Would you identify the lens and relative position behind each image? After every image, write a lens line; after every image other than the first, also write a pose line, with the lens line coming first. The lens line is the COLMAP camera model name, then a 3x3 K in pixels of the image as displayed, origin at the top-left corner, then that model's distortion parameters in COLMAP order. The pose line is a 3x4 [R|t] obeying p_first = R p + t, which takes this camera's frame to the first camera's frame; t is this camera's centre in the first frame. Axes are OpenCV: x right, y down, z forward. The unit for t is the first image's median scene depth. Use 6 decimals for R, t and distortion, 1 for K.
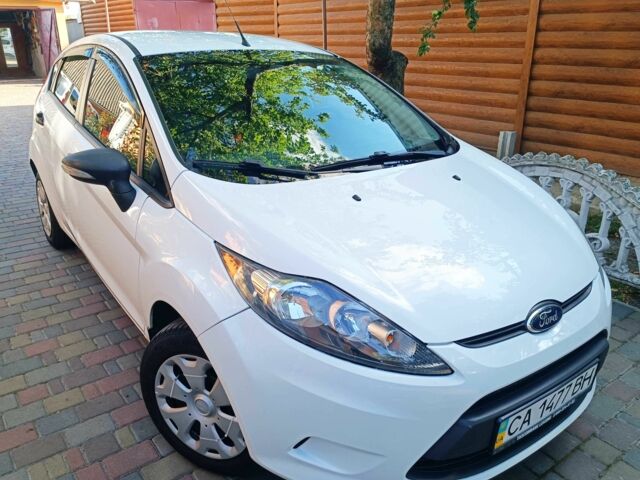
lens RADIAL K [[514.5, 0, 320.0], [0, 514.5, 240.0], [0, 0, 1]] dist [-0.013902, -0.013260]
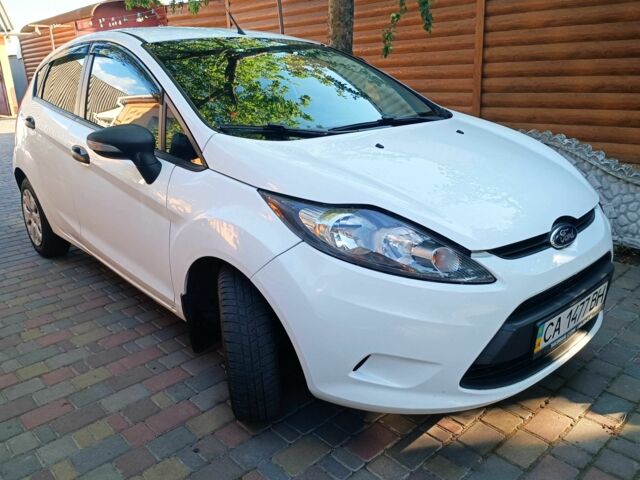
lens RADIAL K [[520.0, 0, 320.8], [0, 520.0, 255.3], [0, 0, 1]] dist [-0.045282, -0.004250]
pose [[0.991703, -0.080180, 0.100476, -0.105878], [0.083233, 0.996176, -0.026564, 0.097032], [-0.097962, 0.034706, 0.994585, -0.042944]]
